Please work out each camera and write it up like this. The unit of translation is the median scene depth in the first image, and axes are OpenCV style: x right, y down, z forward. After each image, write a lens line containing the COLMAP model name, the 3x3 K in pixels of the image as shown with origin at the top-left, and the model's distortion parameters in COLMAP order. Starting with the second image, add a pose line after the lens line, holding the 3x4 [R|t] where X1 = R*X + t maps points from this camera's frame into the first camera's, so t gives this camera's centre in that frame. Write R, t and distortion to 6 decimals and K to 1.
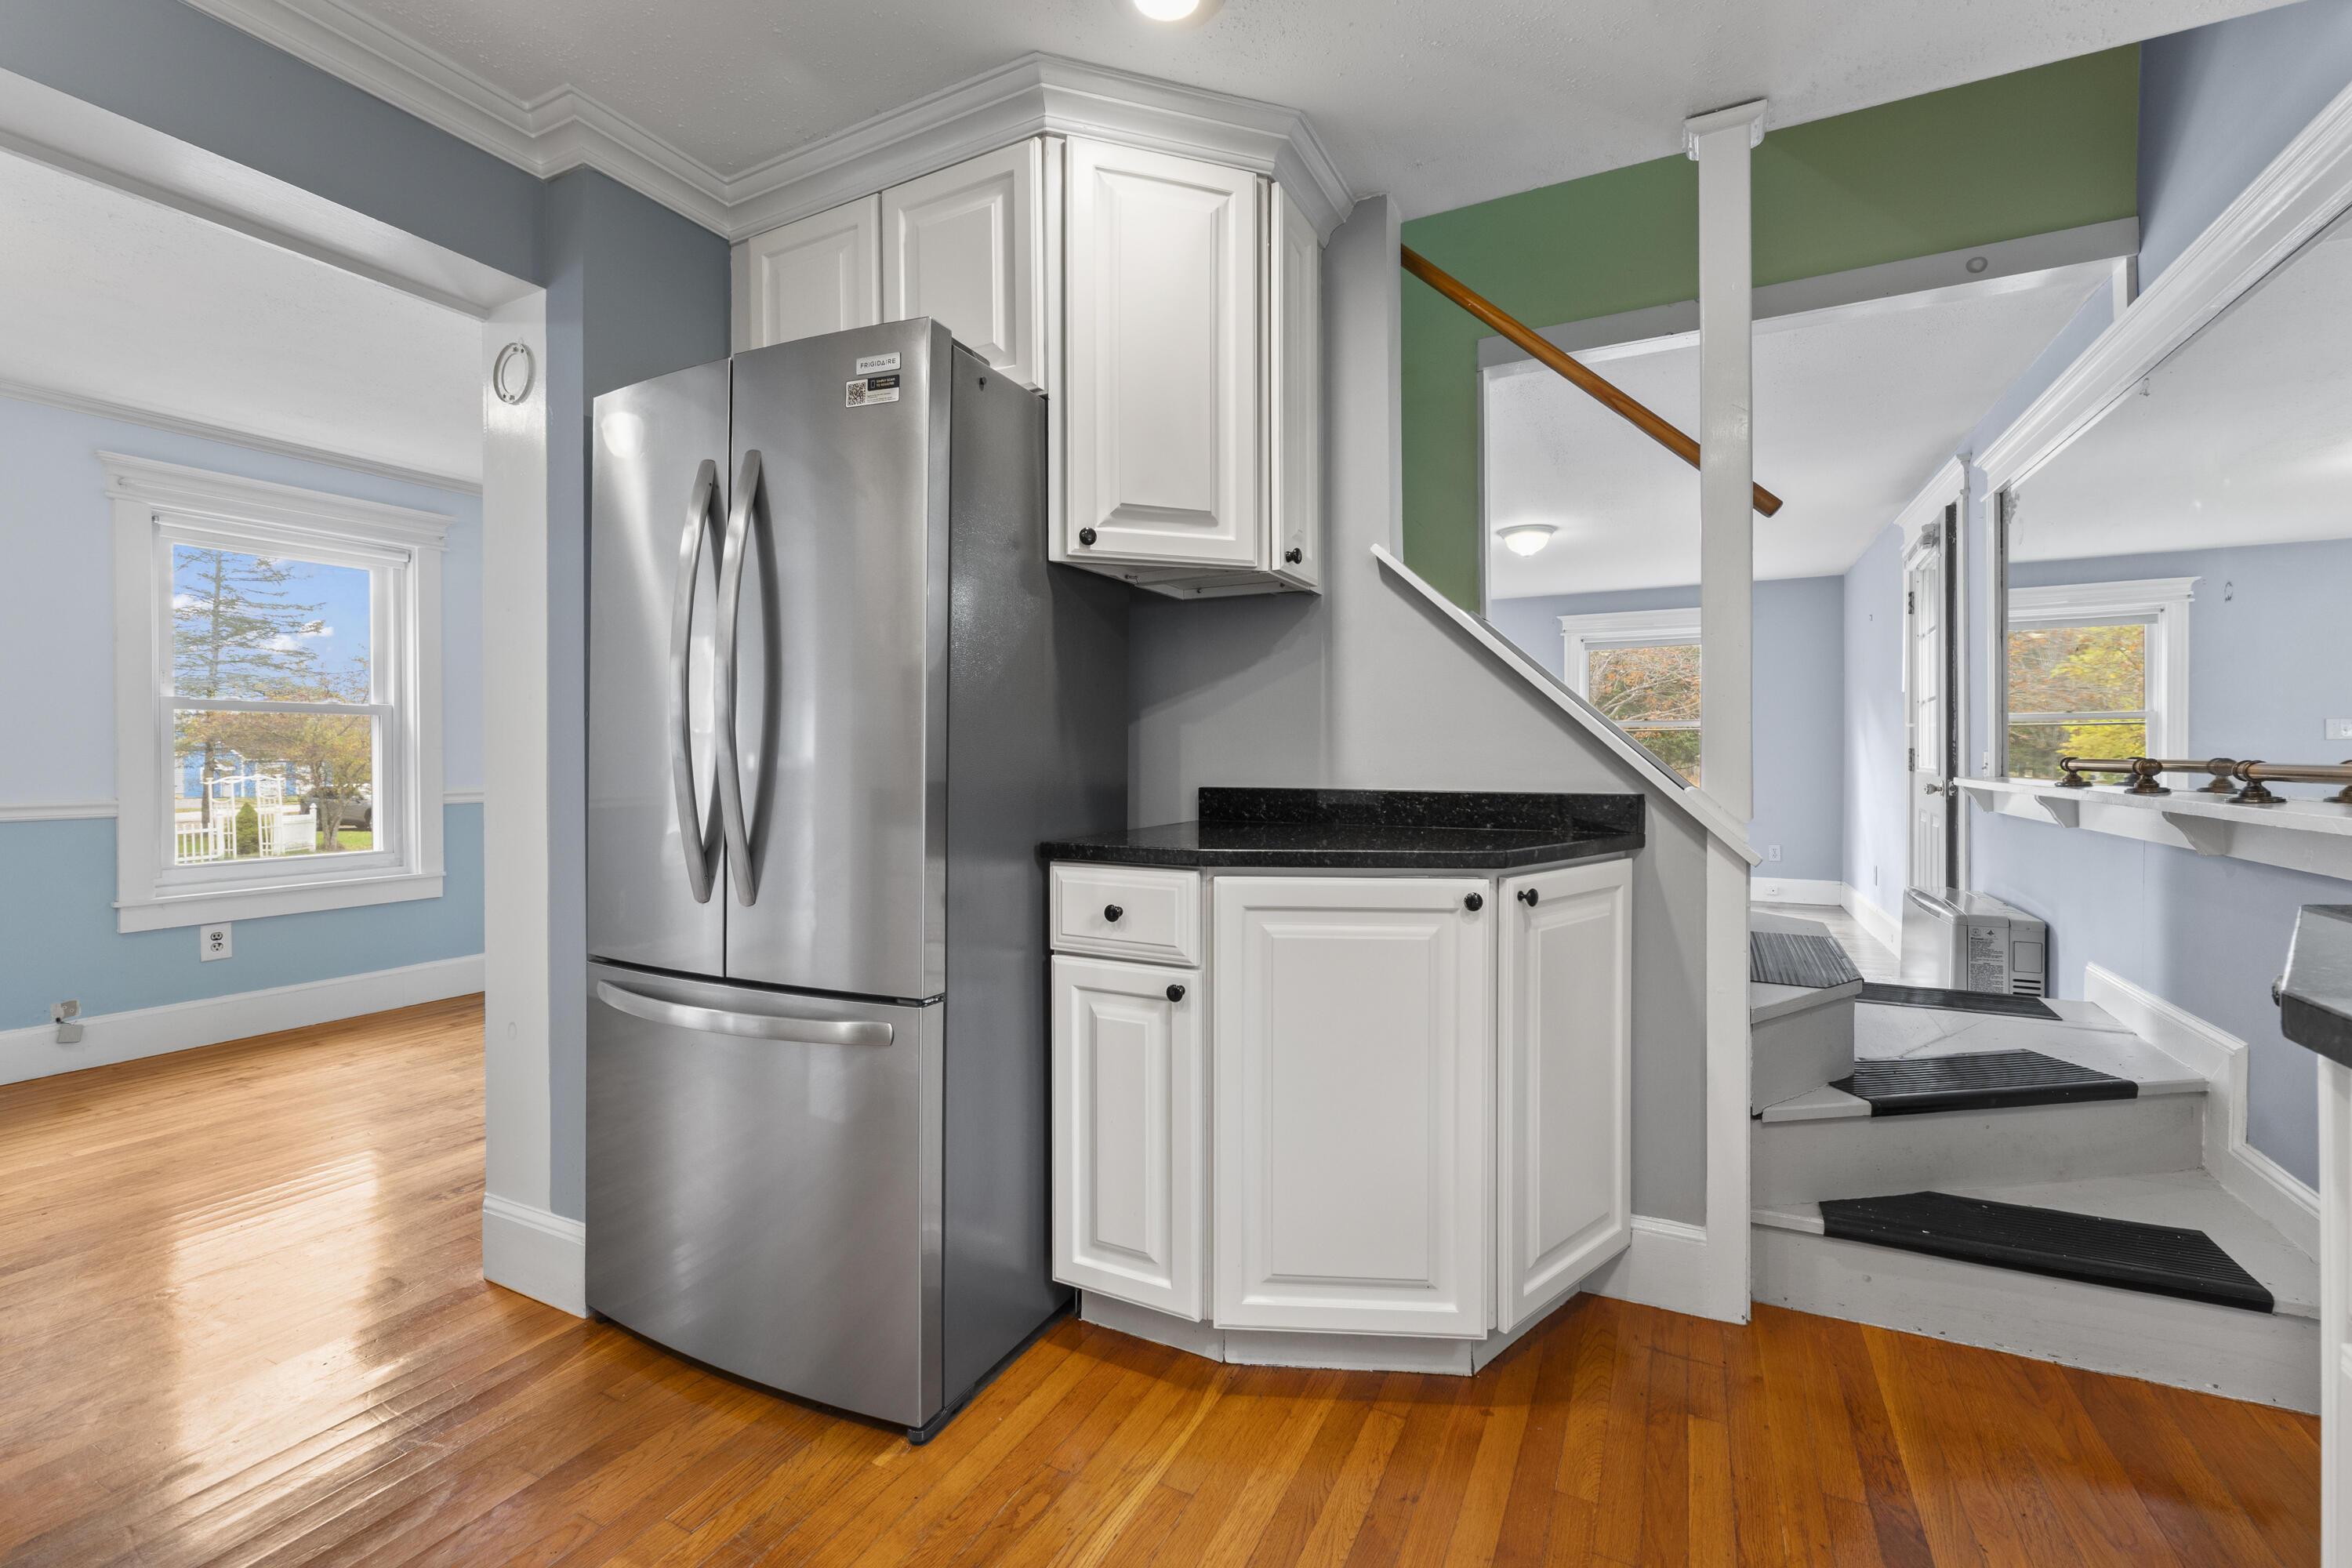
lens RADIAL K [[1009.3, 0, 1184.7], [0, 1009.3, 781.1], [0, 0, 1]] dist [-0.004511, 0.000019]
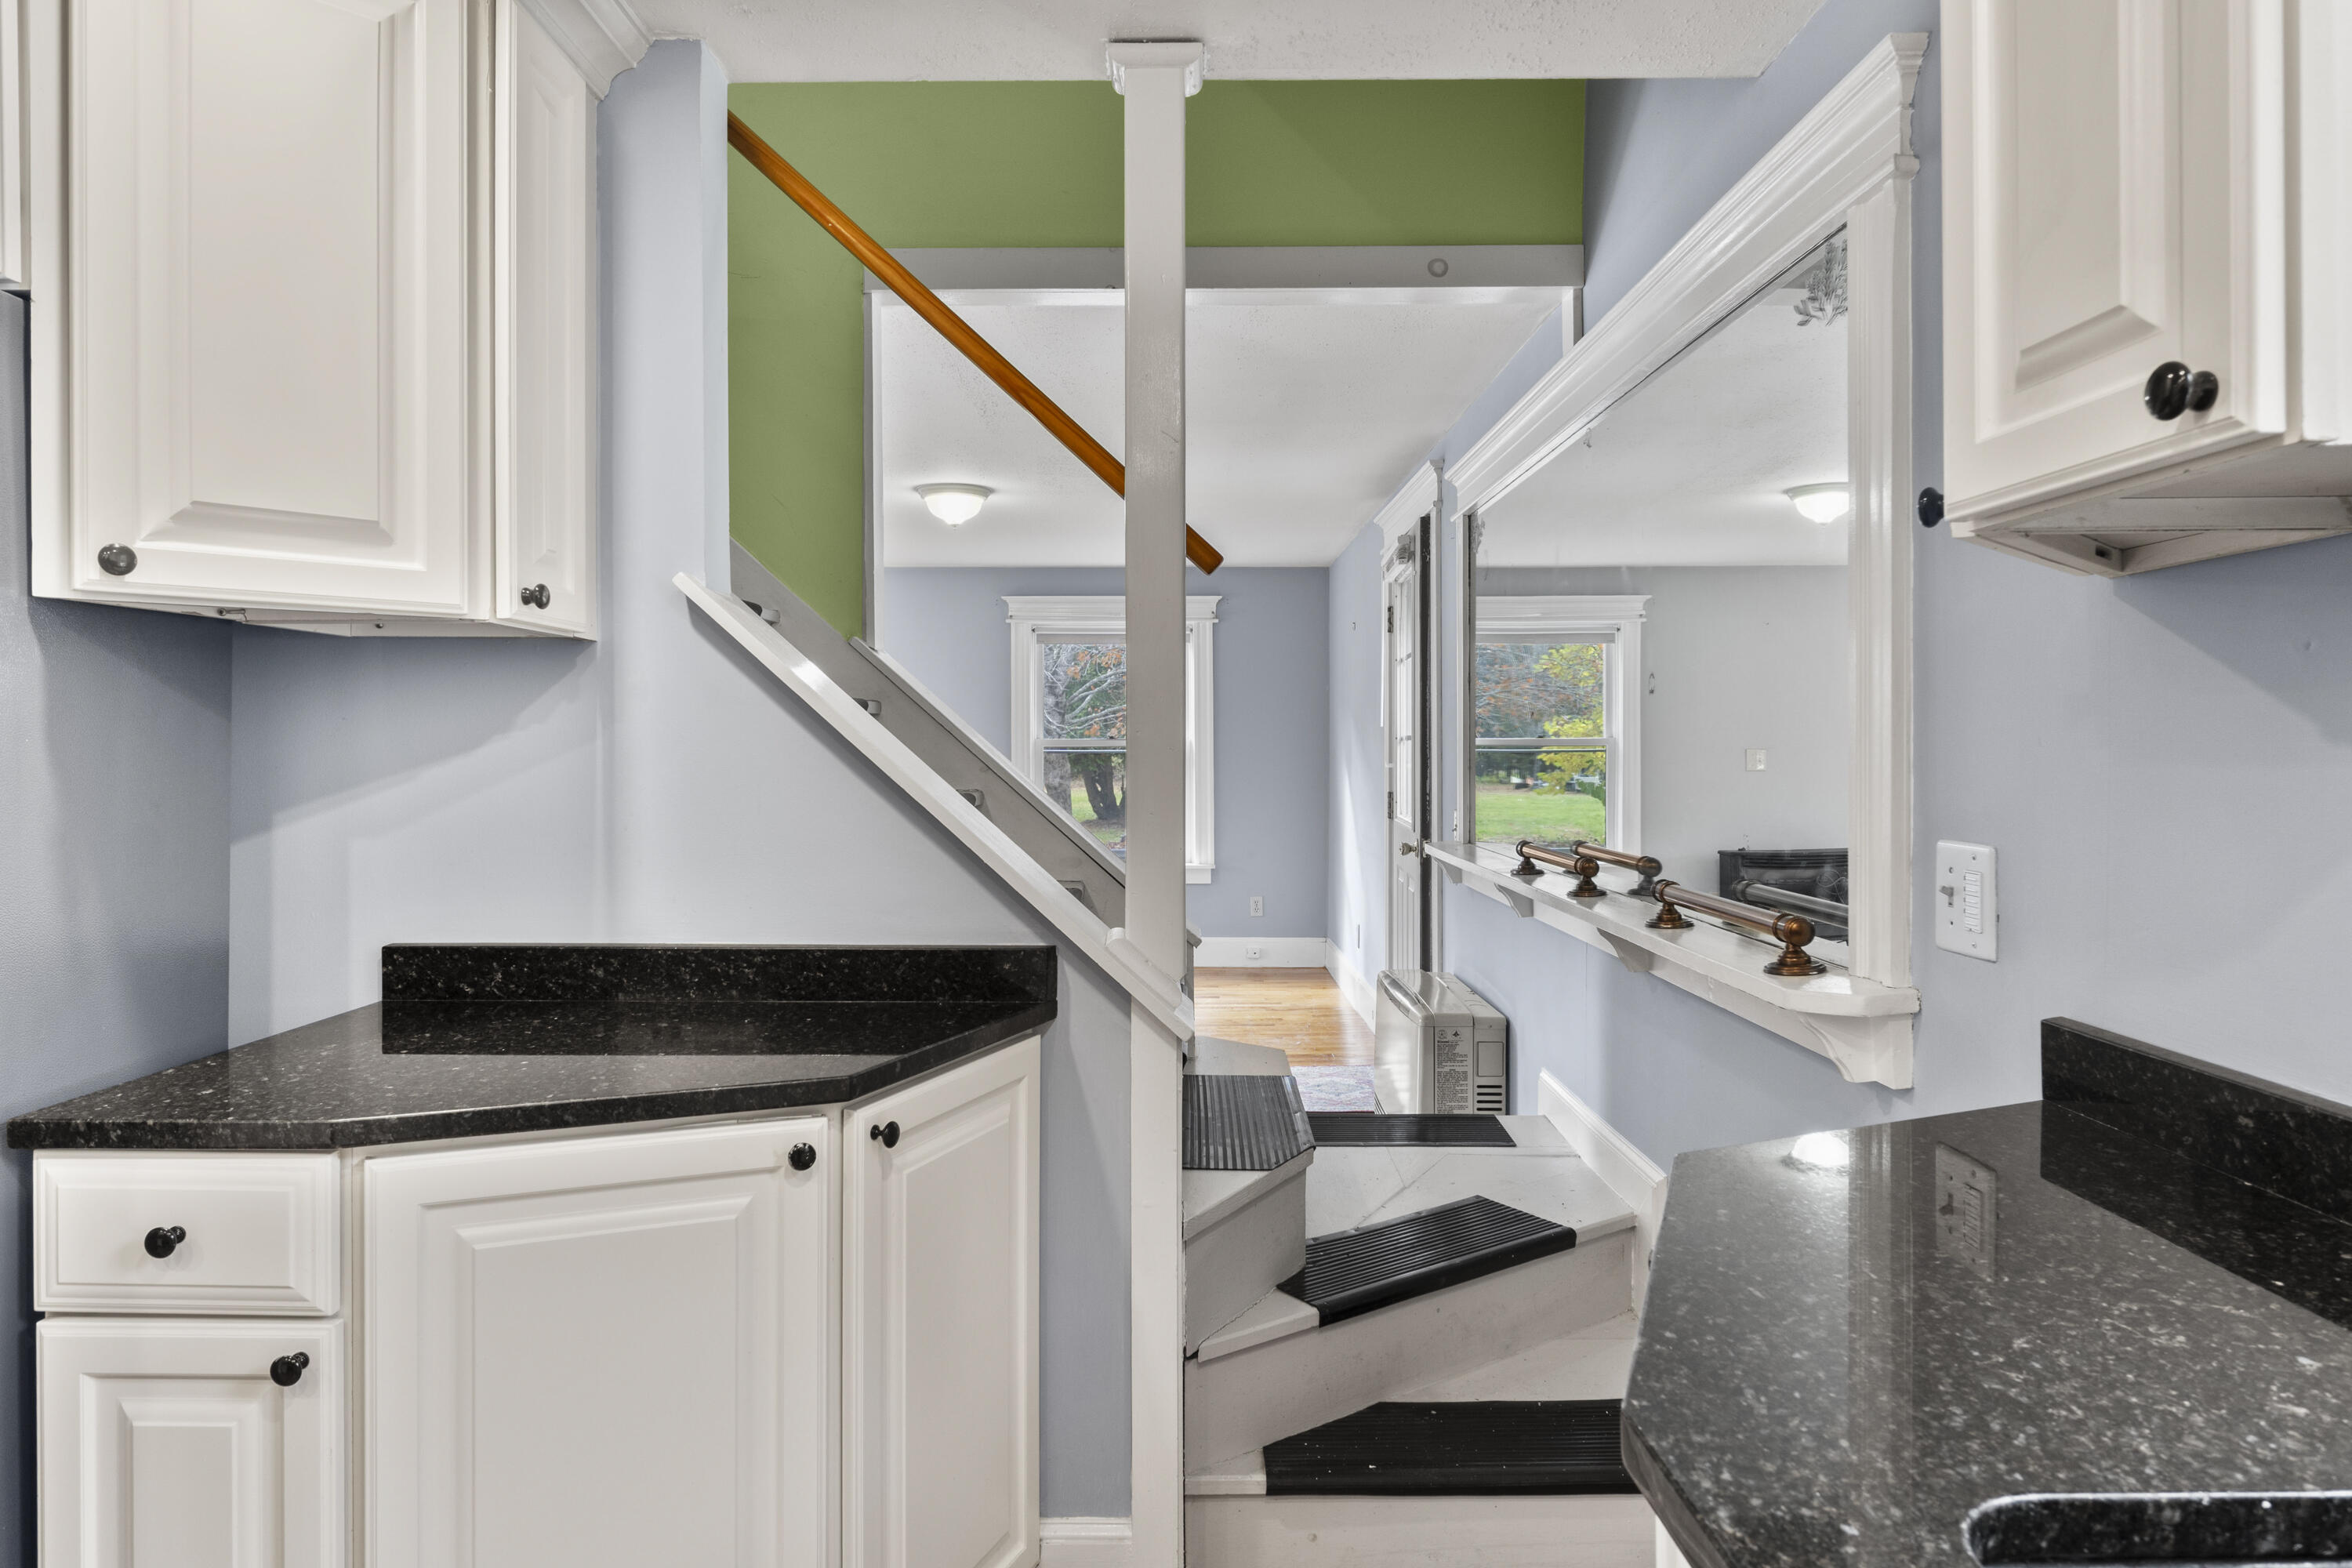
lens RADIAL K [[1414.3, 0, 1177.9], [0, 1414.3, 779.7], [0, 0, 1]] dist [-0.004219, 0.007855]
pose [[0.895524, -0.003599, 0.444999, 0.070679], [0.001970, 0.999990, 0.004124, -0.106528], [-0.445009, -0.002817, 0.895522, 0.030059]]
